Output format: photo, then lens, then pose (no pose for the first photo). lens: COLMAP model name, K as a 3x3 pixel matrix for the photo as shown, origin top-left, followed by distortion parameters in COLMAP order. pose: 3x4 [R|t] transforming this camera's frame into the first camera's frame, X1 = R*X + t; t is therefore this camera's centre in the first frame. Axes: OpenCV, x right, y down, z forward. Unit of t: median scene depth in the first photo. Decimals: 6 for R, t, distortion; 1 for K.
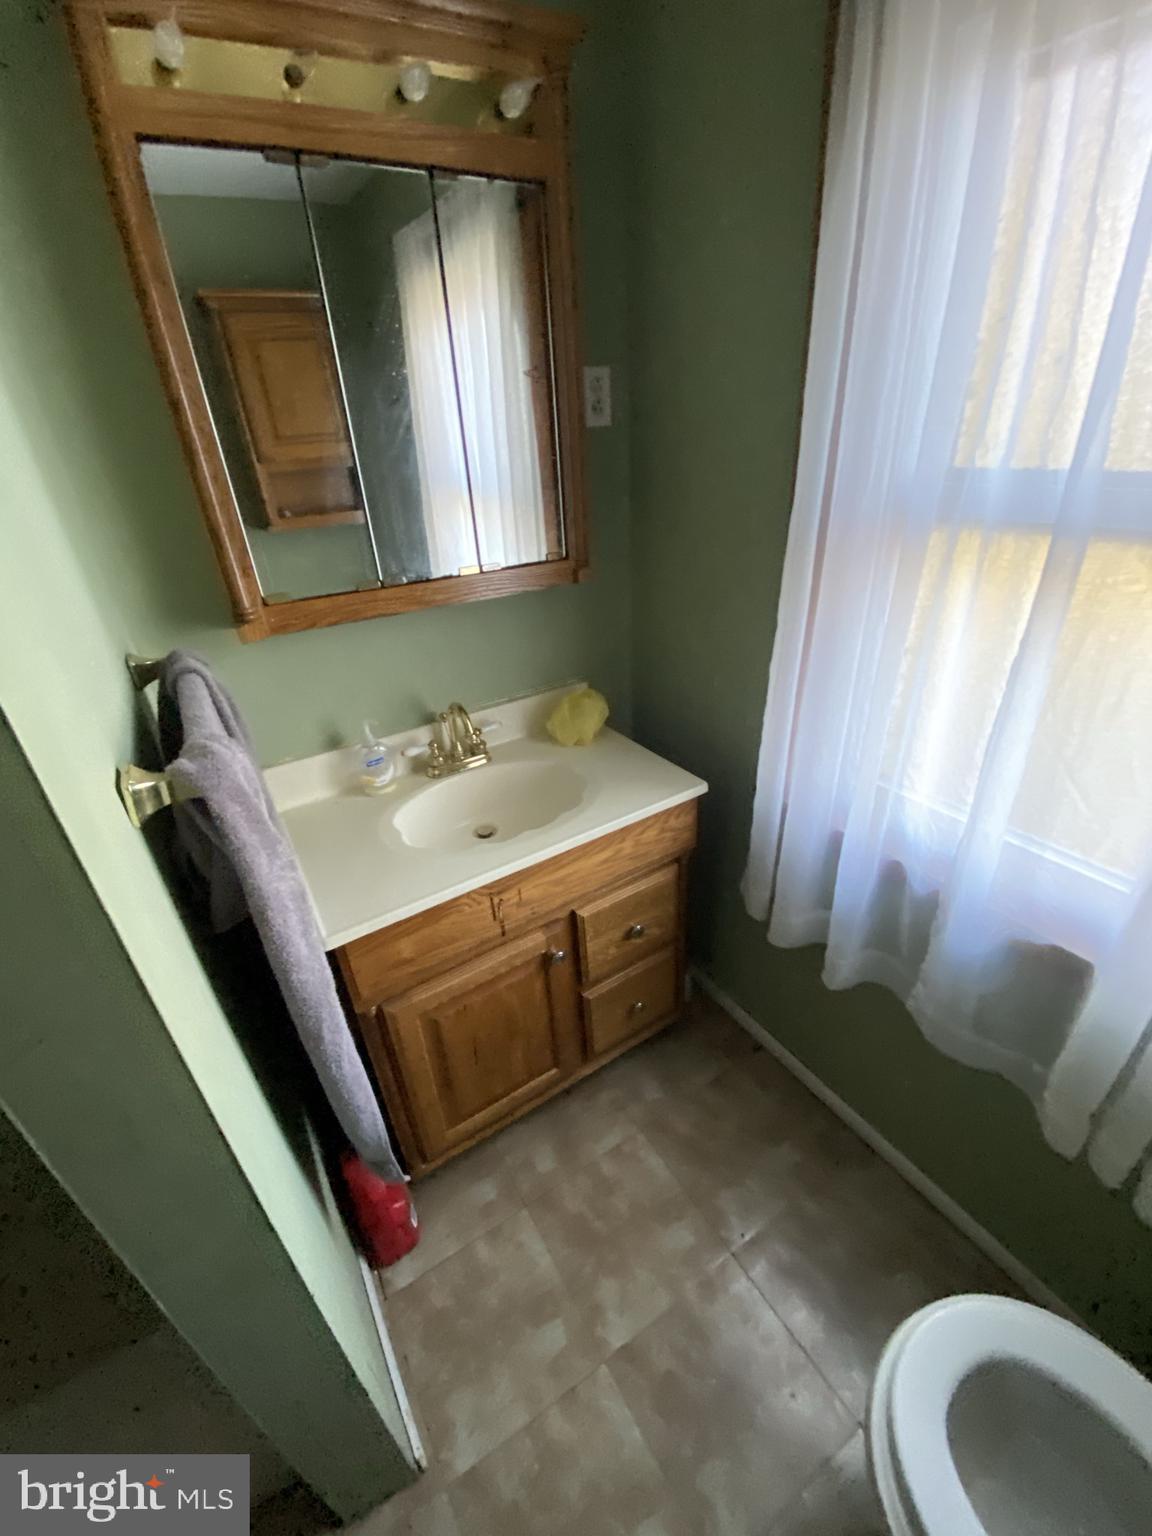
lens RADIAL K [[619.6, 0, 577.1], [0, 619.6, 778.5], [0, 0, 1]] dist [0.027528, -0.025926]
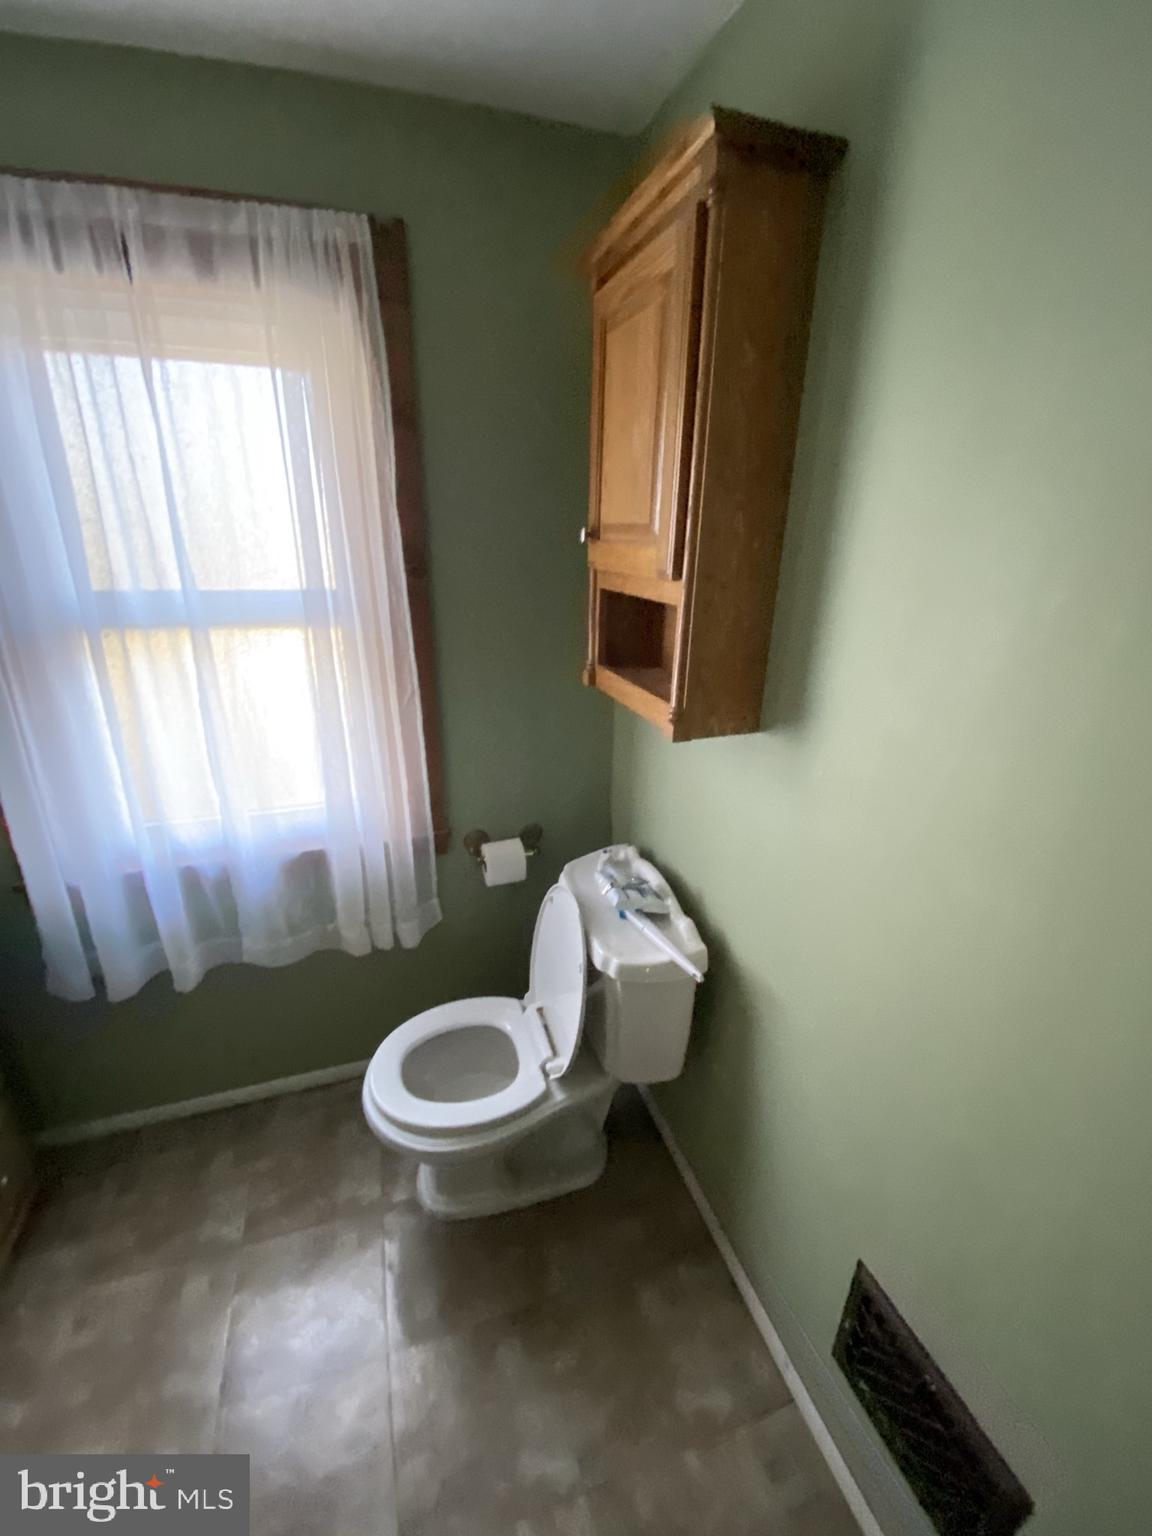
lens RADIAL K [[619.6, 0, 577.1], [0, 619.6, 778.5], [0, 0, 1]] dist [0.027528, -0.025926]
pose [[0.229784, -0.267519, 0.935753, -0.494495], [0.443934, 0.884440, 0.143836, 0.146184], [-0.866096, 0.382361, 0.321991, -0.229132]]
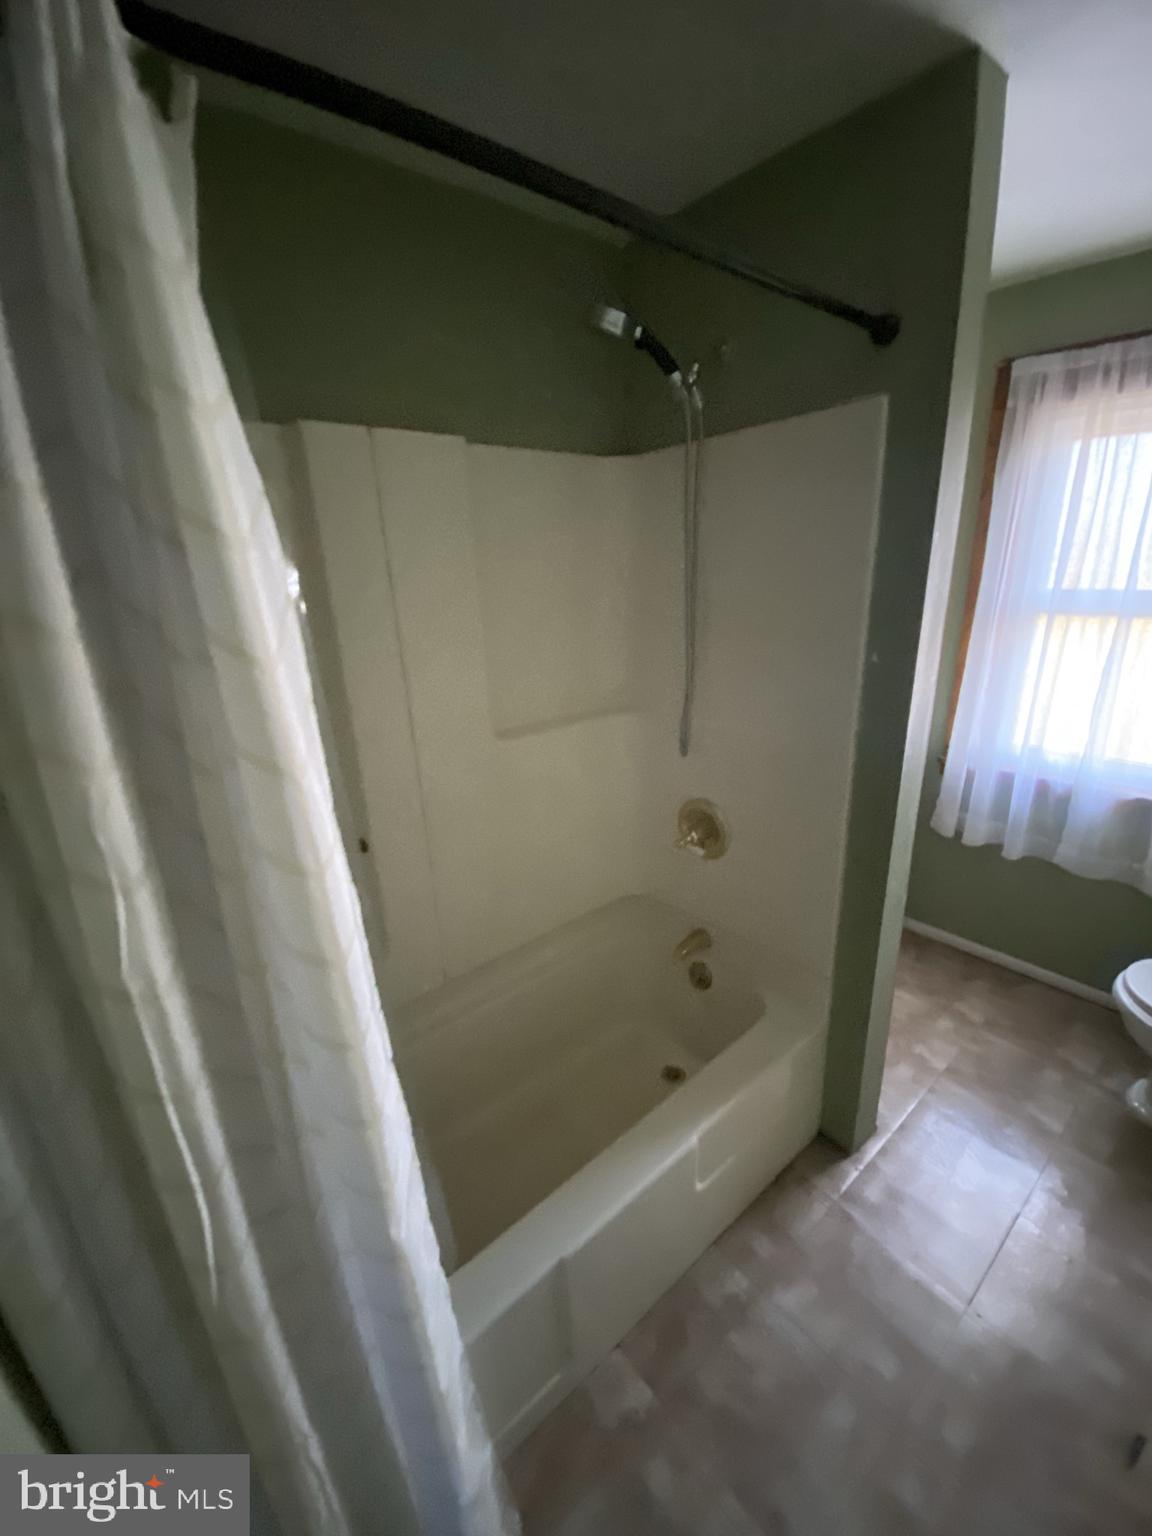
lens RADIAL K [[619.6, 0, 577.1], [0, 619.6, 778.5], [0, 0, 1]] dist [0.027528, -0.025926]
pose [[0.990251, -0.021309, 0.137655, -1.176743], [0.045994, 0.982823, -0.178726, 0.407221], [-0.131482, 0.183315, 0.974222, -0.690802]]
